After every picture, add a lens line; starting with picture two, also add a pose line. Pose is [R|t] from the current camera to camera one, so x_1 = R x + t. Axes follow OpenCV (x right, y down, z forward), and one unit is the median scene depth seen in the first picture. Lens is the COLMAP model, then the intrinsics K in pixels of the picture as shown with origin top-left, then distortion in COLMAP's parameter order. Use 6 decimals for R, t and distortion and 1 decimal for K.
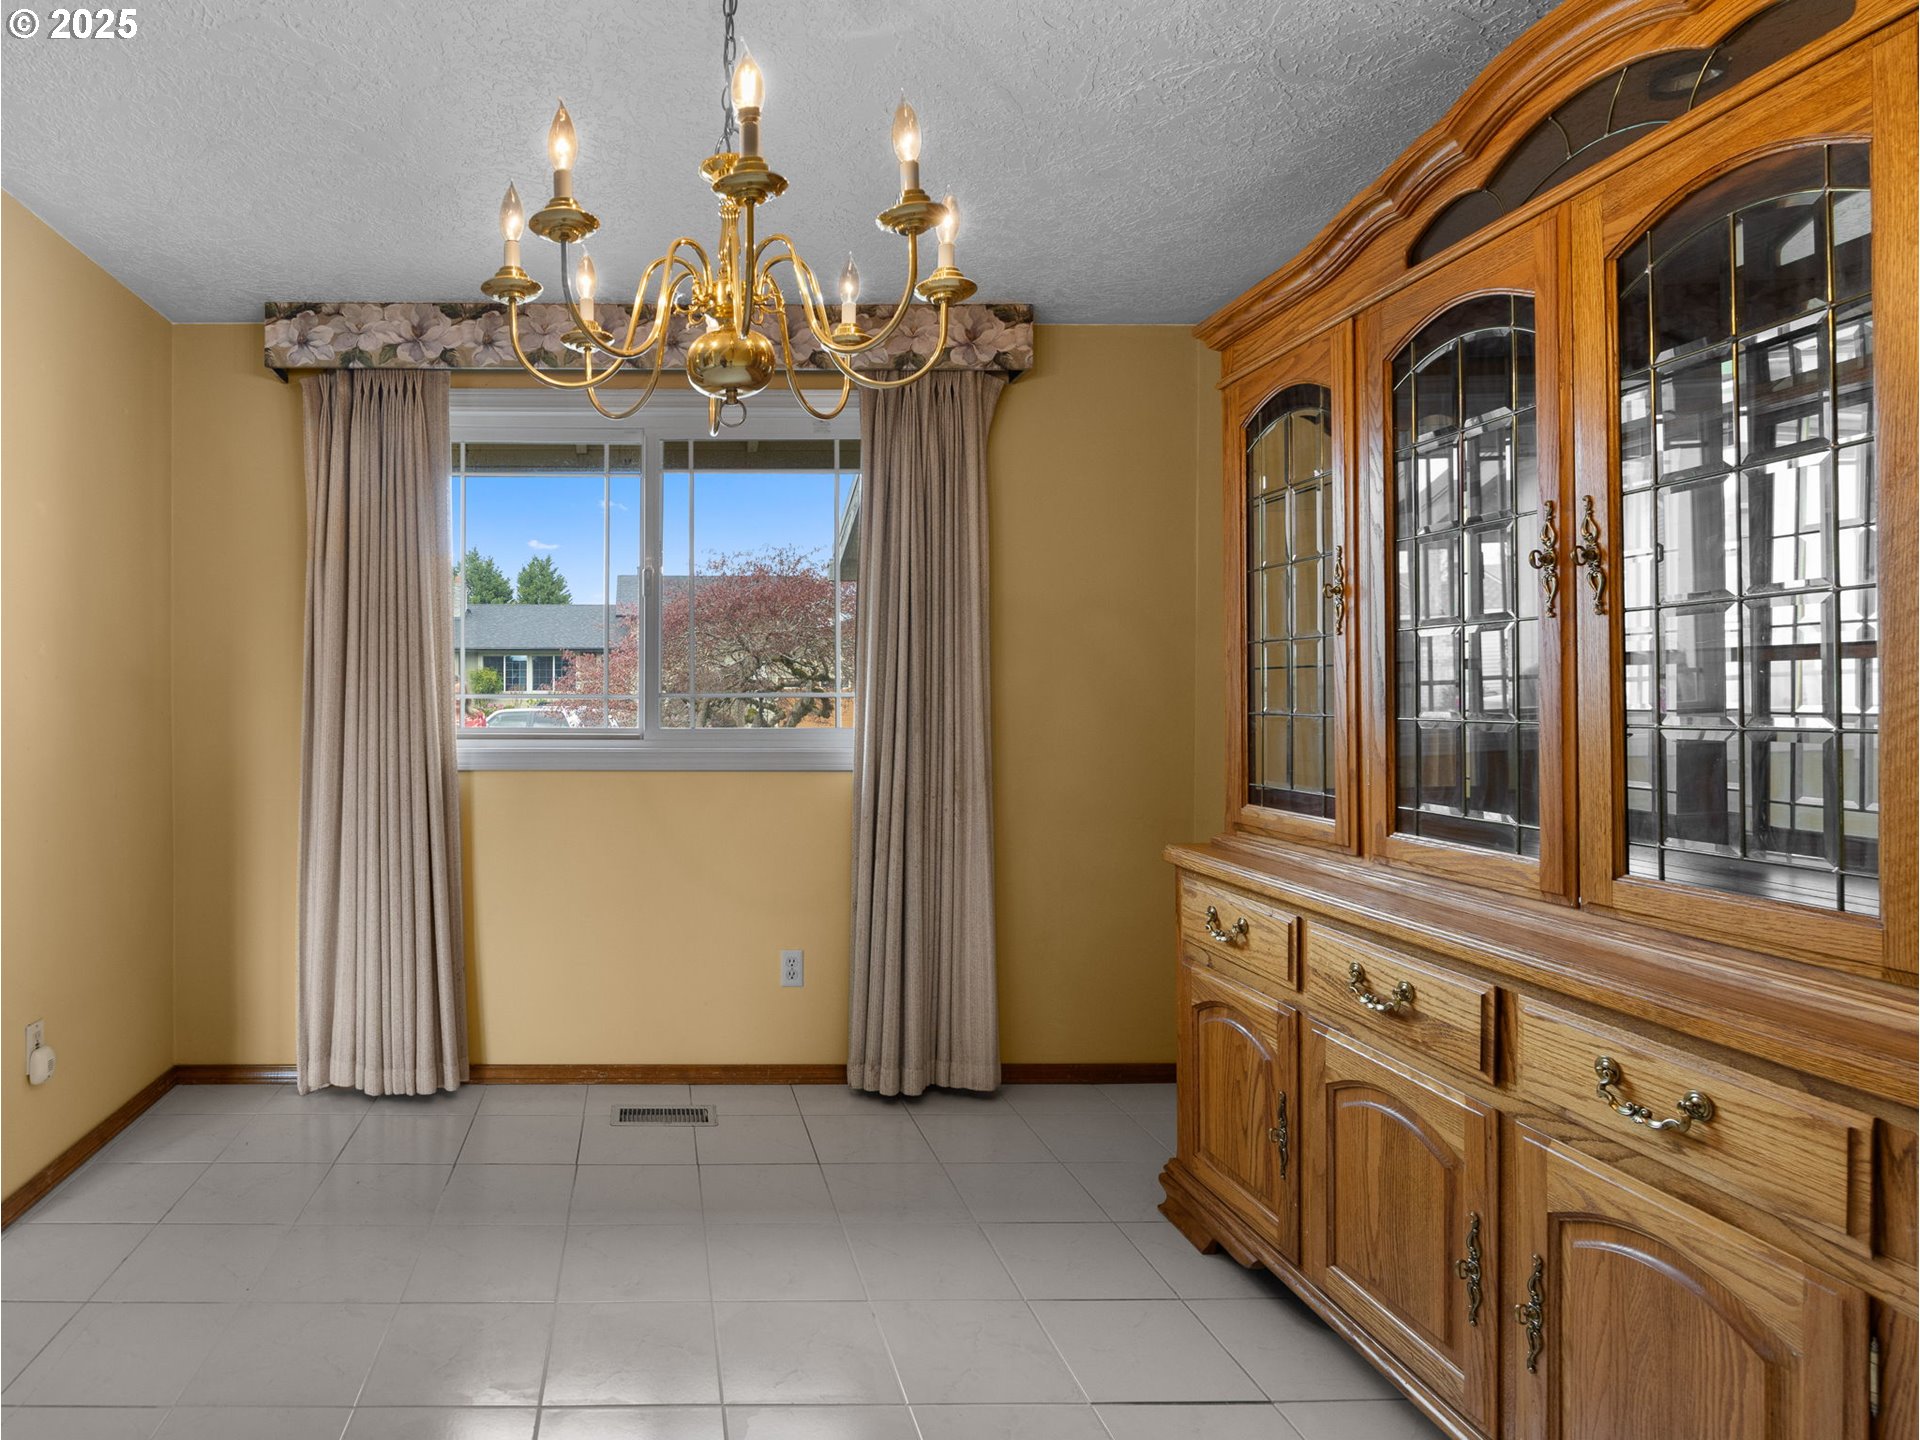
lens RADIAL K [[718.9, 0, 960.0], [0, 718.9, 737.8], [0, 0, 1]] dist [-0.008050, -0.000032]
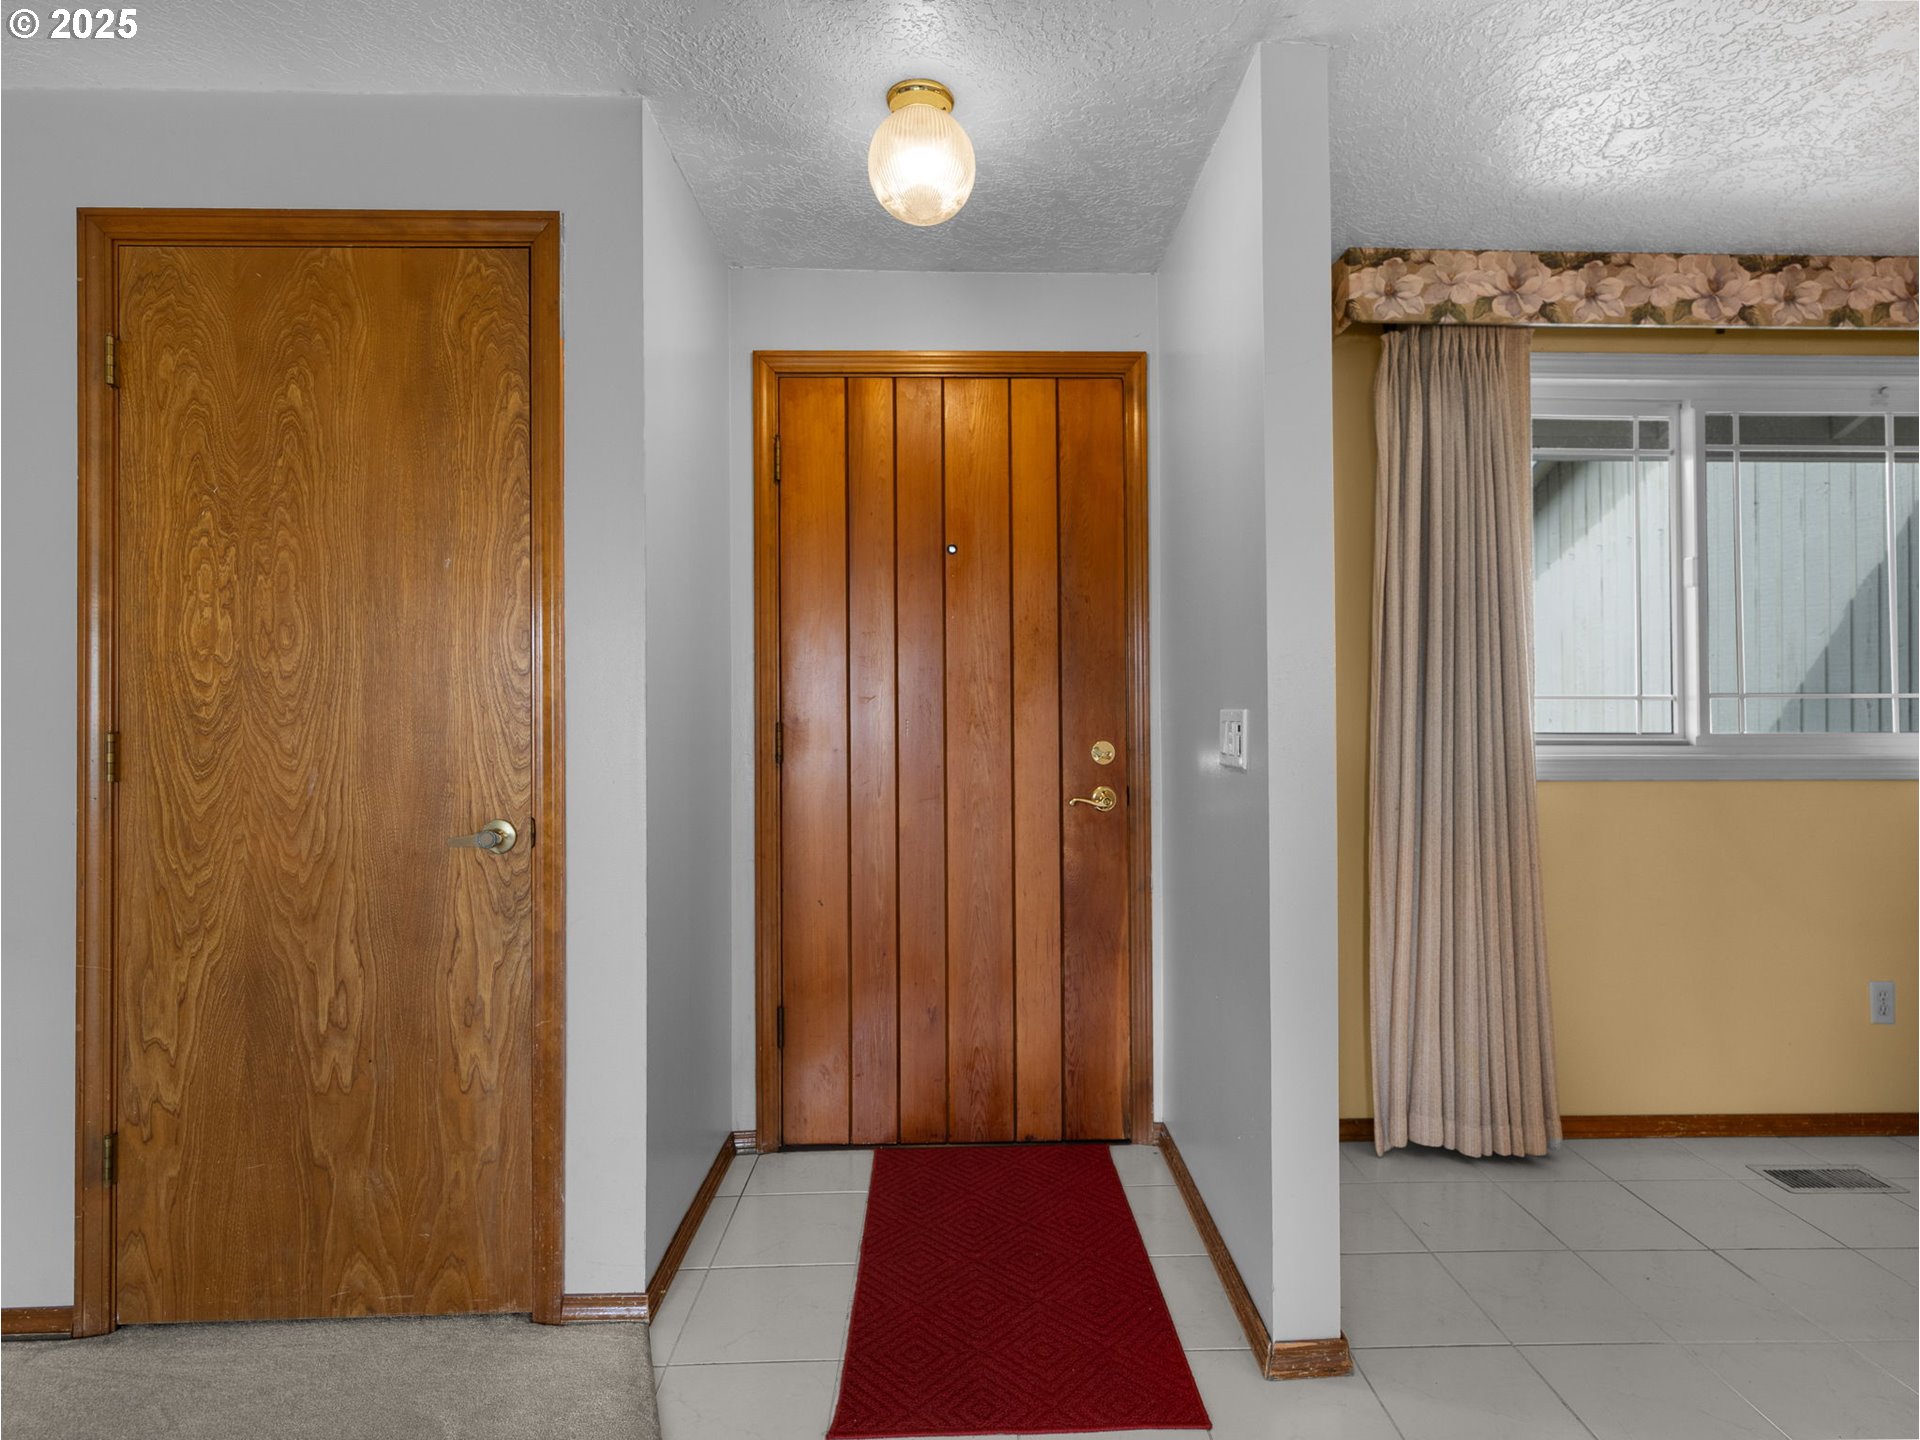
lens RADIAL K [[837.5, 0, 956.2], [0, 837.5, 736.9], [0, 0, 1]] dist [-0.008712, 0.000599]
pose [[0.999938, -0.005900, 0.009409, -1.461607], [0.005973, 0.999952, -0.007723, -0.005635], [-0.009363, 0.007779, 0.999926, -0.014963]]
